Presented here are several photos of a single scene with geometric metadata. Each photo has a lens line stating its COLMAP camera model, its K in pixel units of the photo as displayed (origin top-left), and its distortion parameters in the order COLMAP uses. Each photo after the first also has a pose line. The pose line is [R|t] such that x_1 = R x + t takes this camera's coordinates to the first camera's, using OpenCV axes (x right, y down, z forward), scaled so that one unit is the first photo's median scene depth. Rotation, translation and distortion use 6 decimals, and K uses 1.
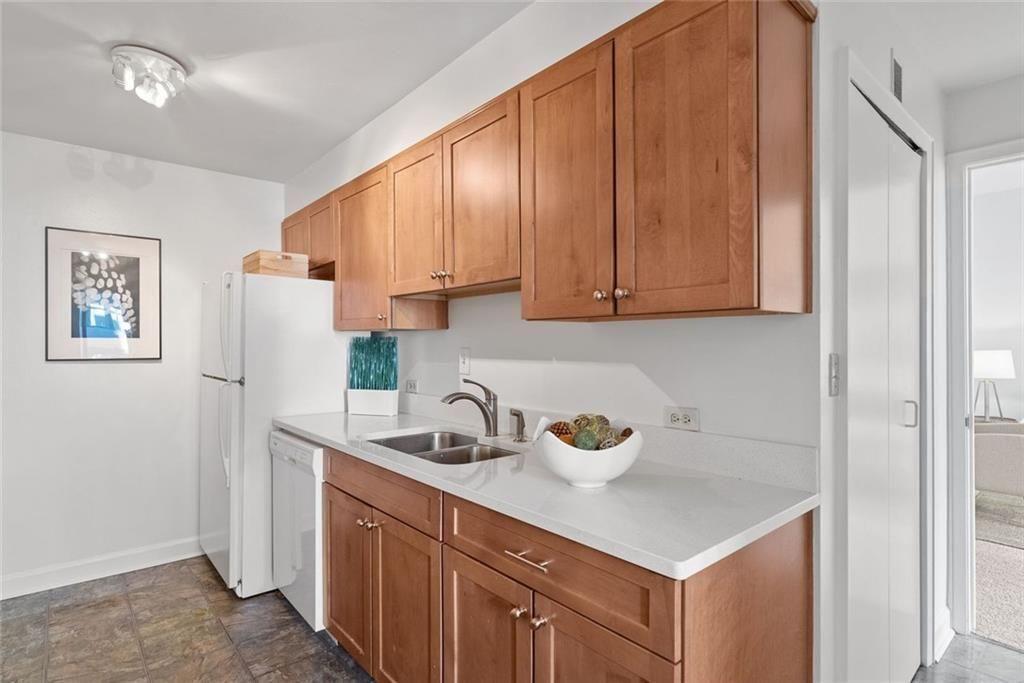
lens RADIAL K [[525.0, 0, 513.2], [0, 525.0, 341.6], [0, 0, 1]] dist [-0.003331, 0.000976]
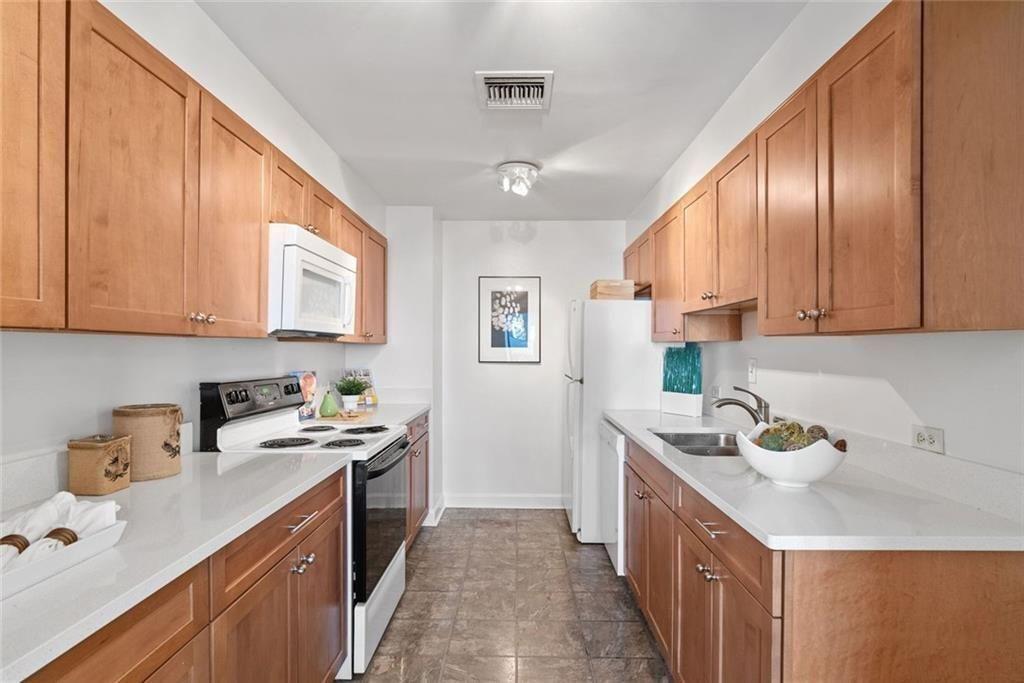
lens RADIAL K [[525.0, 0, 506.8], [0, 525.0, 347.2], [0, 0, 1]] dist [-0.003331, 0.000976]
pose [[0.746600, 0.001573, -0.665271, 0.266614], [-0.000425, 0.999998, 0.001888, -0.013860], [0.665273, -0.001127, 0.746599, -0.145210]]
